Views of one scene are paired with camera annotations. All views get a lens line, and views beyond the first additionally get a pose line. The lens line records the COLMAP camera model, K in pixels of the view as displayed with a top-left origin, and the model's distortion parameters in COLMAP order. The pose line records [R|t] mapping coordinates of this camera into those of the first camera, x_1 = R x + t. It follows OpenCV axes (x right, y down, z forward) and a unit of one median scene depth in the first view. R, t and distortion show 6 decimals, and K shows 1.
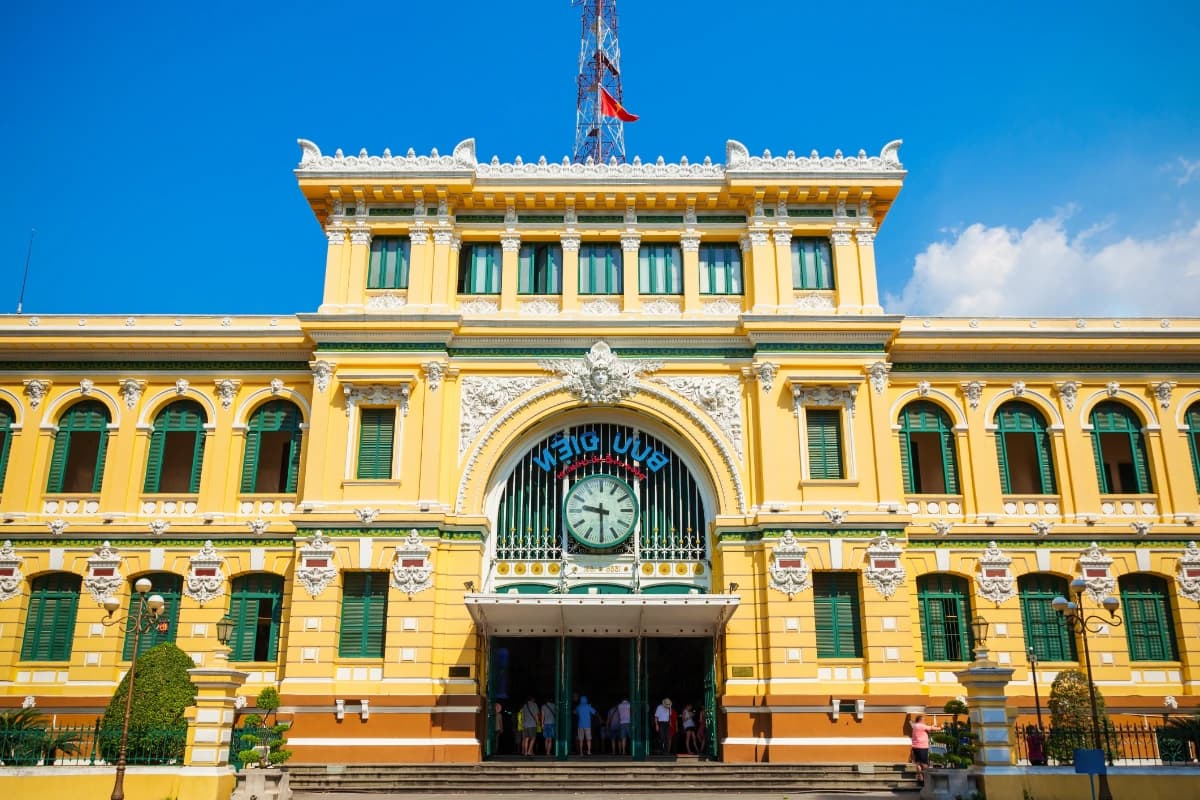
lens RADIAL K [[821.7, 0, 600.0], [0, 821.7, 542.6], [0, 0, 1]] dist [0.004623, 0.001956]
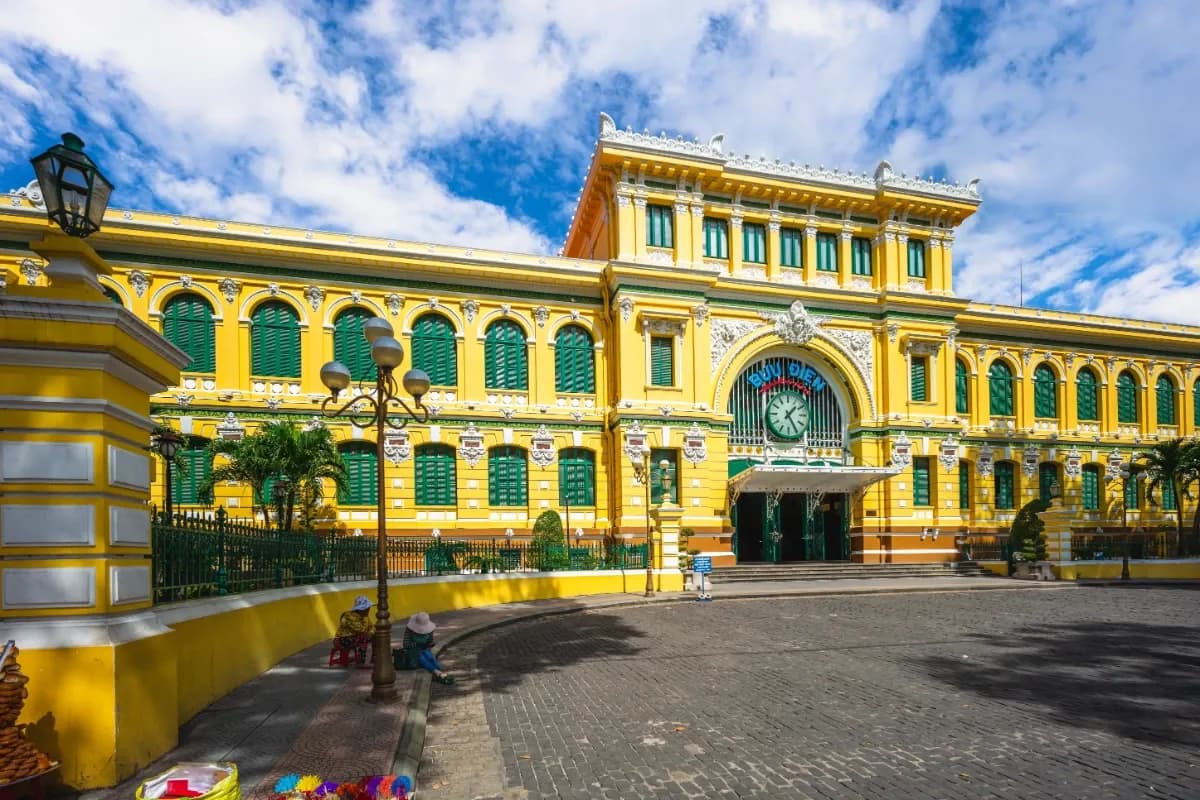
lens RADIAL K [[542.2, 0, 596.8], [0, 542.2, 560.4], [0, 0, 1]] dist [0.017618, -0.016433]
pose [[0.975215, -0.017626, 0.220555, -0.603756], [-0.036189, 0.970691, 0.237593, -0.000695], [-0.218278, -0.239686, 0.945994, -0.000251]]
